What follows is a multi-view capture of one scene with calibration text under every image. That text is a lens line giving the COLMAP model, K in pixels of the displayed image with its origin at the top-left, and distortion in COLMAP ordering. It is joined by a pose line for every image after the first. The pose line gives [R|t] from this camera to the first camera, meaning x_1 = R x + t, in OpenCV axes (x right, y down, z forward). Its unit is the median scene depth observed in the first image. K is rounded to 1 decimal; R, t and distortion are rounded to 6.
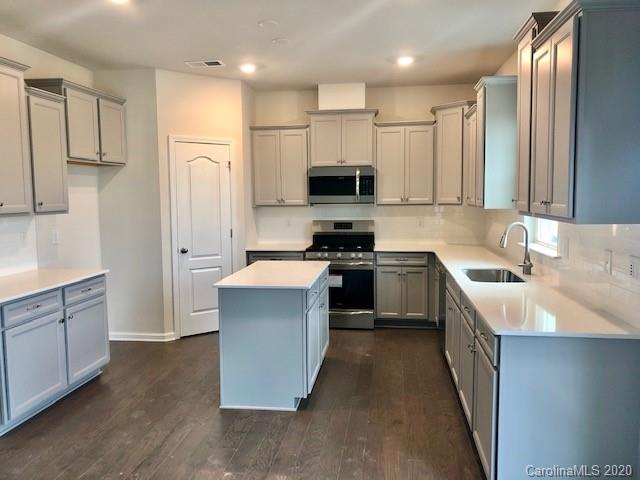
lens RADIAL K [[523.8, 0, 320.0], [0, 523.8, 240.0], [0, 0, 1]] dist [0.039820, -0.004300]
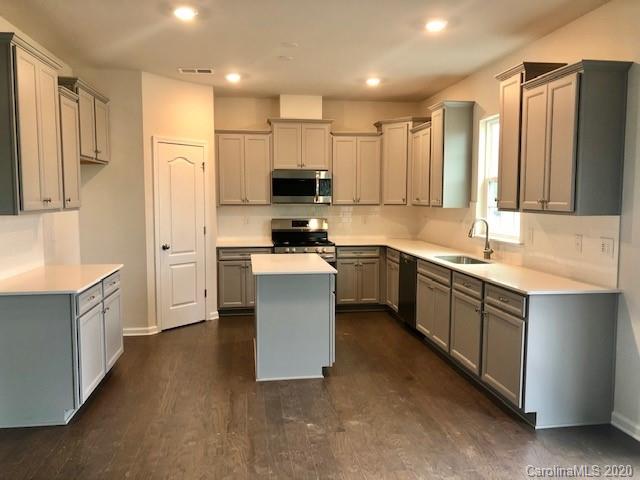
lens RADIAL K [[522.9, 0, 320.0], [0, 522.9, 240.0], [0, 0, 1]] dist [0.063508, 0.000963]
pose [[0.962896, -0.011489, 0.269630, -0.235253], [0.012842, 0.999912, -0.003254, 0.013142], [-0.269569, 0.006596, 0.962959, -0.083522]]
